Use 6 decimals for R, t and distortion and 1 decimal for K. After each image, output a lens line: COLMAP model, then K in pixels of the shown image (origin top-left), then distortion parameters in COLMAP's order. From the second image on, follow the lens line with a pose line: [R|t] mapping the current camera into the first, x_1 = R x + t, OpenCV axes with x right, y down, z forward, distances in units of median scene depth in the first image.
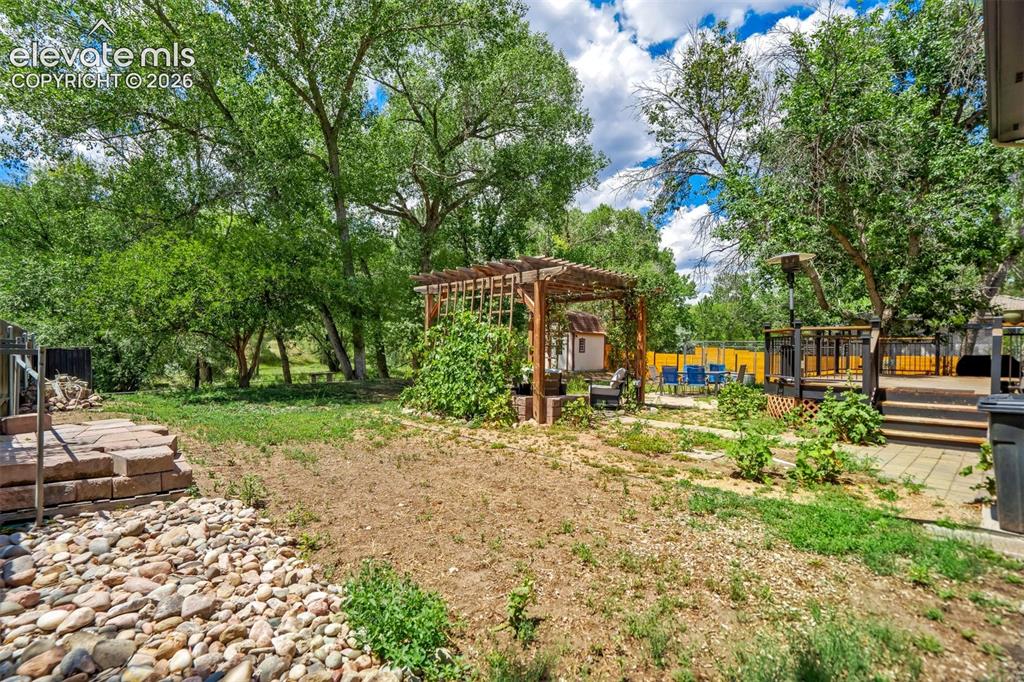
lens RADIAL K [[475.9, 0, 512.0], [0, 475.9, 341.0], [0, 0, 1]] dist [-0.061796, 0.026084]
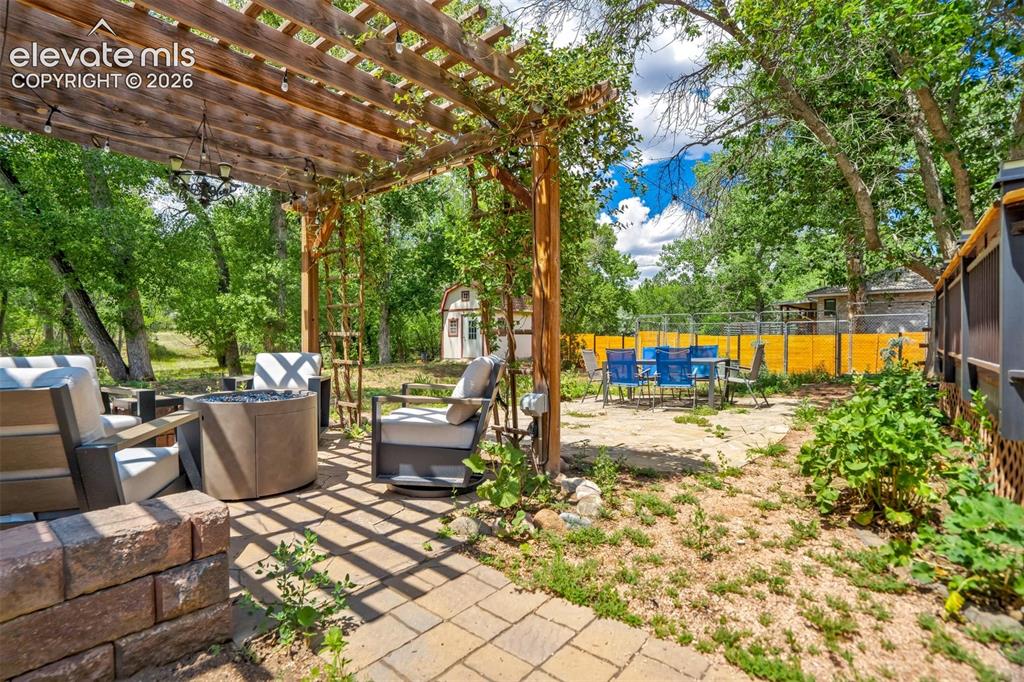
lens RADIAL K [[475.9, 0, 512.0], [0, 475.9, 341.0], [0, 0, 1]] dist [-0.061796, 0.026084]
pose [[0.992830, -0.016110, 0.118446, 0.035166], [0.013315, 0.999615, 0.024350, 0.006836], [-0.118793, -0.022598, 0.992662, 0.114014]]
